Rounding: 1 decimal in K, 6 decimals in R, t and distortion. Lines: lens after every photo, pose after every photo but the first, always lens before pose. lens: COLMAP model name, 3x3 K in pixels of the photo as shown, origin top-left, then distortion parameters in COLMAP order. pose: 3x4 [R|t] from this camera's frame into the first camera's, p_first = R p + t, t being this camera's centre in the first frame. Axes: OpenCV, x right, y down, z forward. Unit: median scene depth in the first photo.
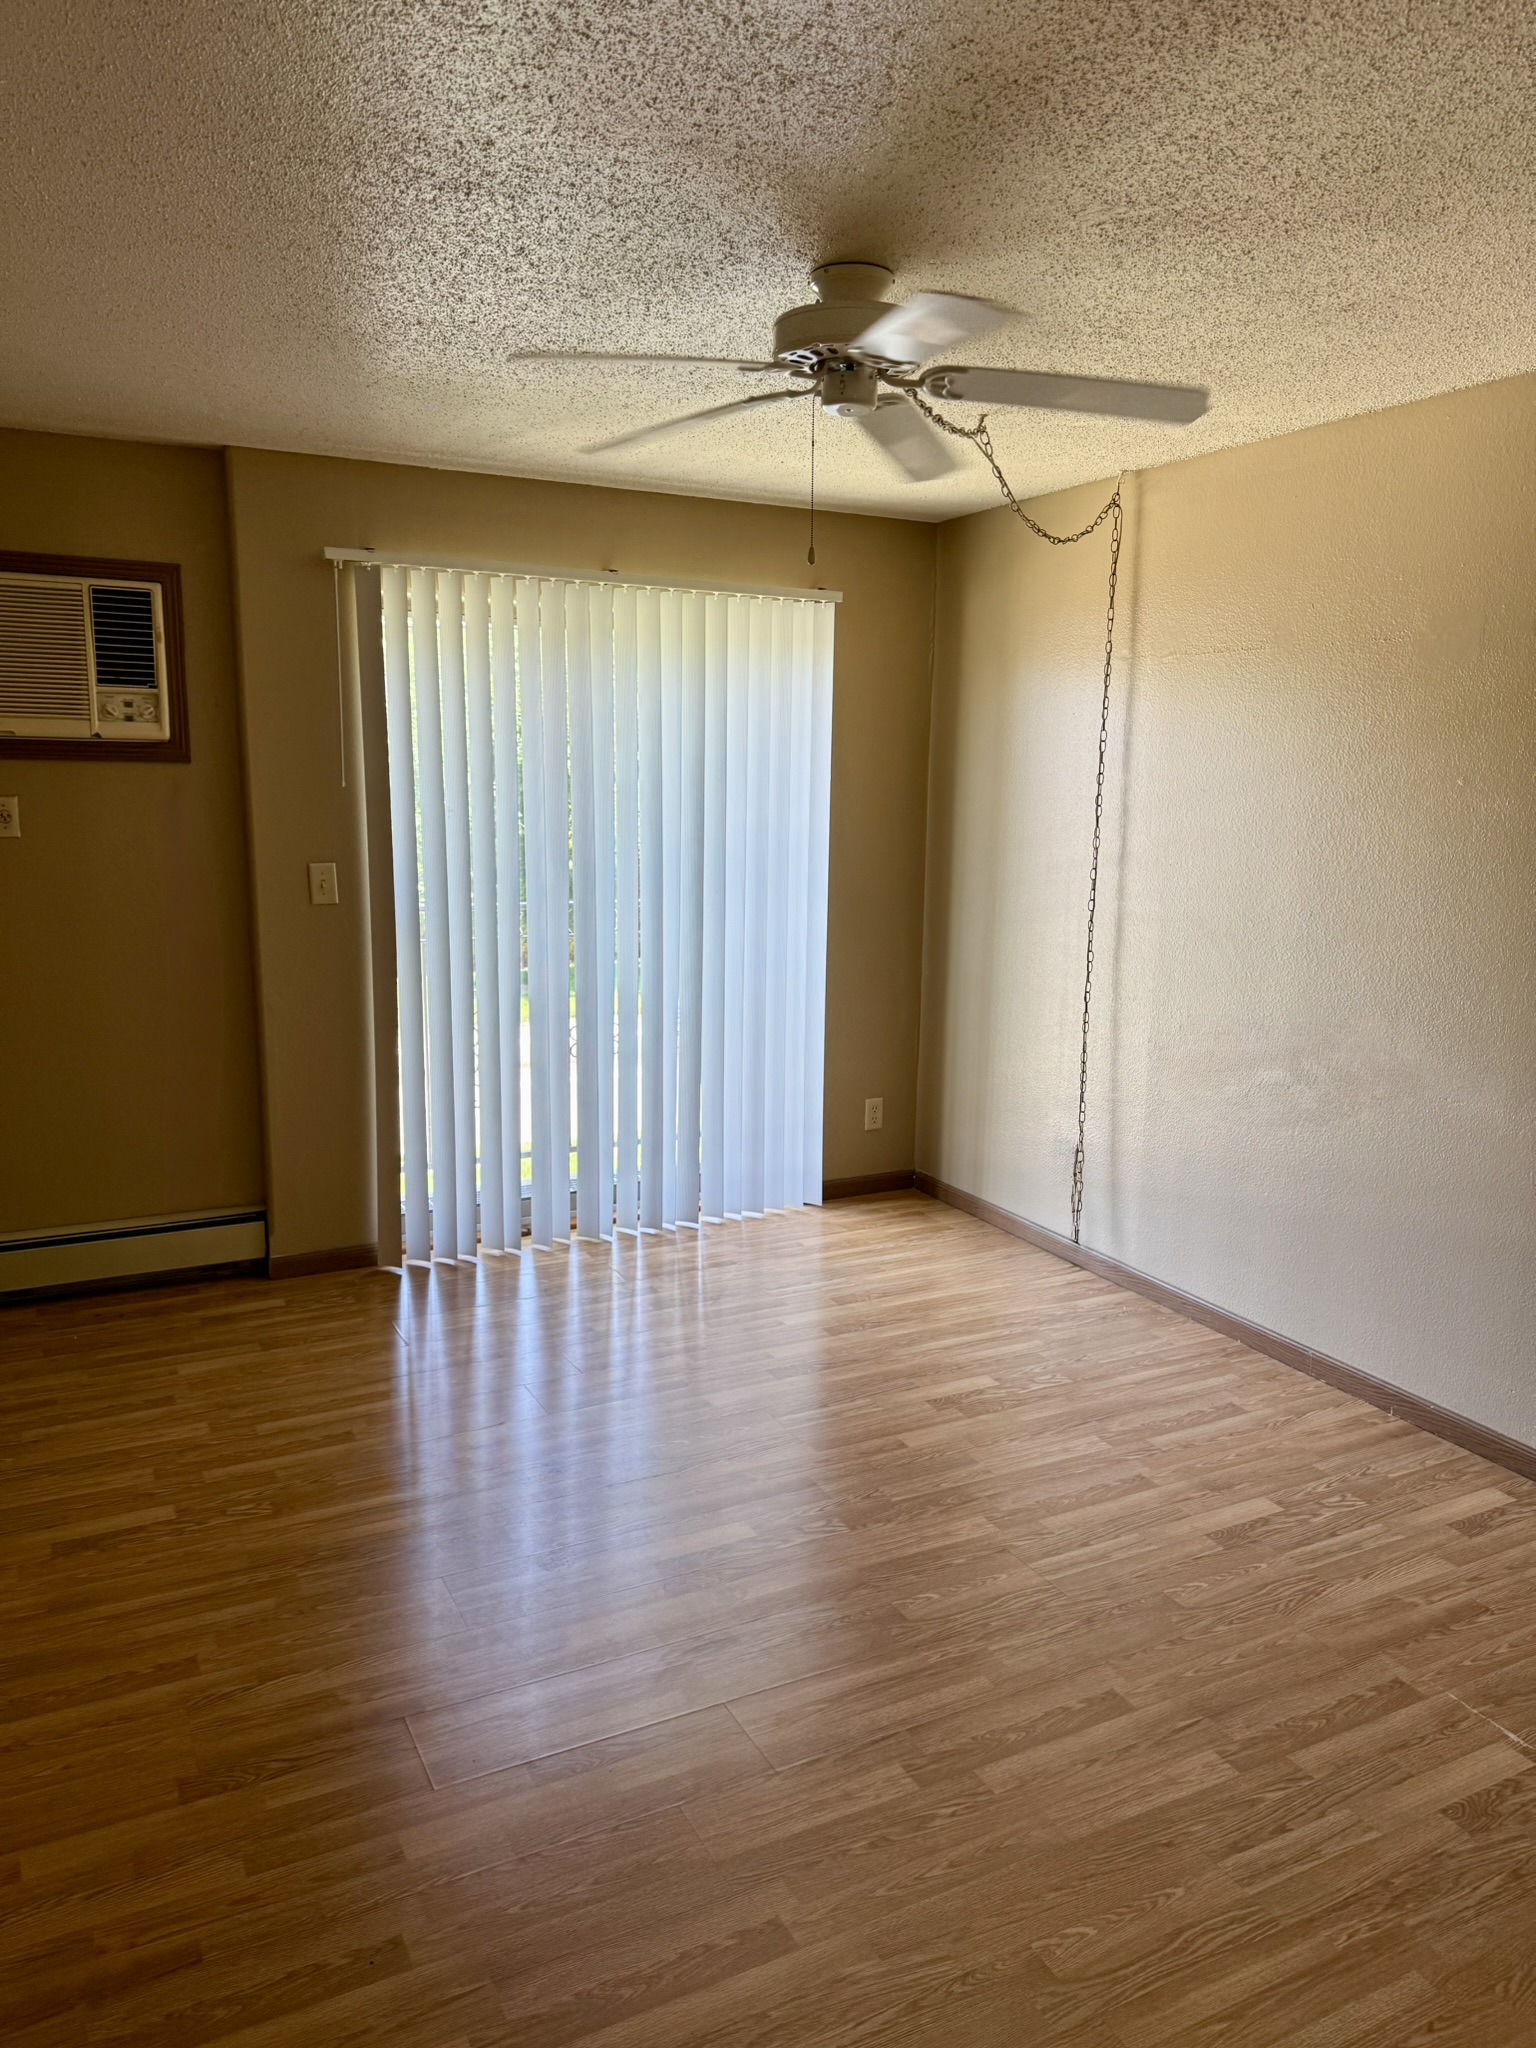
lens RADIAL K [[1451.0, 0, 768.0], [0, 1451.0, 1024.7], [0, 0, 1]] dist [0.008702, -0.005010]
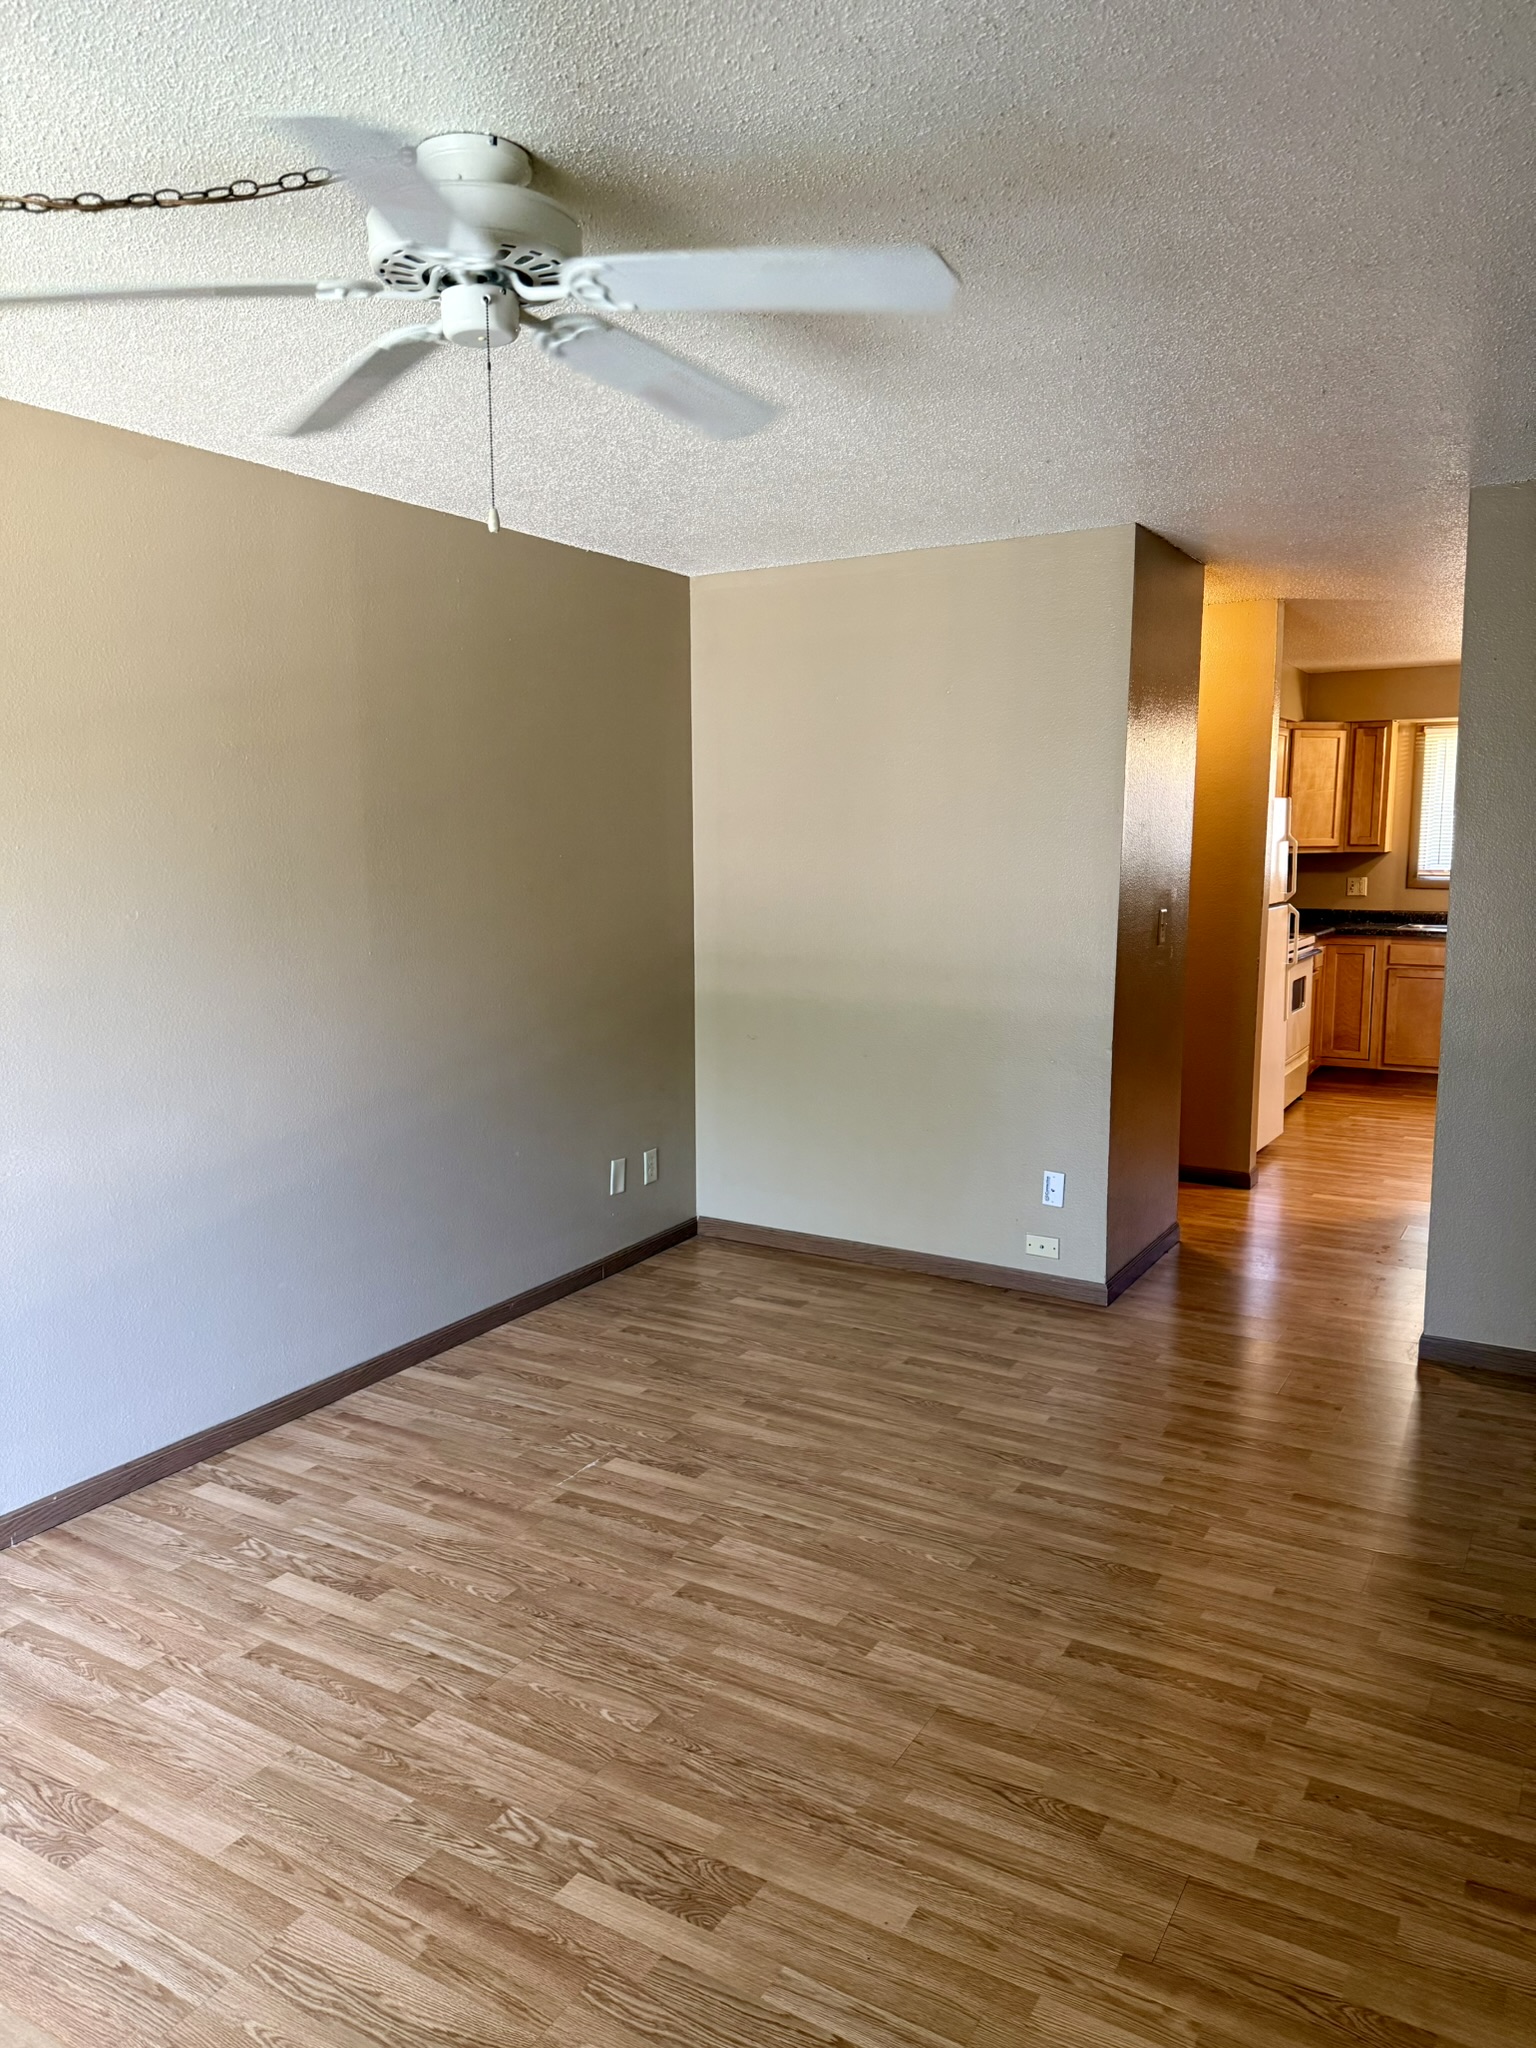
lens RADIAL K [[1451.0, 0, 769.0], [0, 1451.0, 1024.7], [0, 0, 1]] dist [0.008702, -0.005010]
pose [[-0.534526, -0.128751, 0.835288, -0.758356], [0.140744, 0.960967, 0.238189, -0.266790], [-0.833351, 0.244880, -0.495541, 1.466492]]
